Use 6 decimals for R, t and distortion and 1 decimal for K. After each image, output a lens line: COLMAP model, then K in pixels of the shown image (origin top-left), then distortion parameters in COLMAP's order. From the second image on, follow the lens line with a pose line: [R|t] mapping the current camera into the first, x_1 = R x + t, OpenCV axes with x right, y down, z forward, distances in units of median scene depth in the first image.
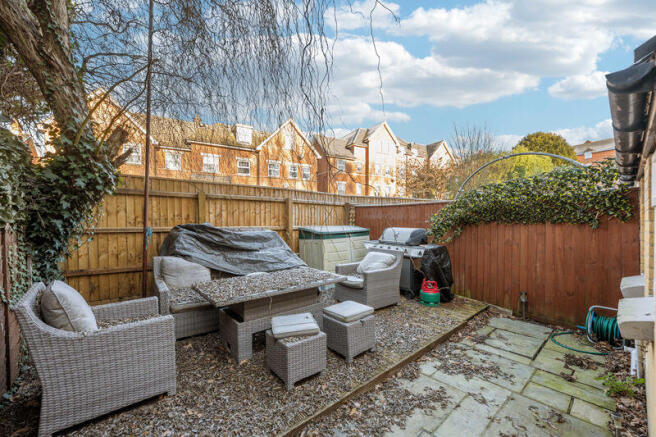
lens RADIAL K [[267.2, 0, 328.1], [0, 267.2, 229.3], [0, 0, 1]] dist [-0.000140, -0.000019]
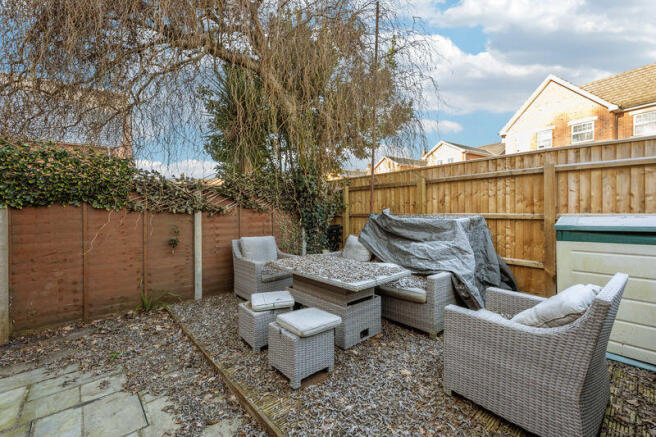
lens RADIAL K [[272.1, 0, 329.3], [0, 272.1, 215.1], [0, 0, 1]] dist [0.000049, 0.000049]
pose [[0.005128, 0.008495, -0.999951, 0.708814], [-0.024398, 0.999667, 0.008367, -0.003923], [0.999689, 0.024354, 0.005334, 0.872800]]
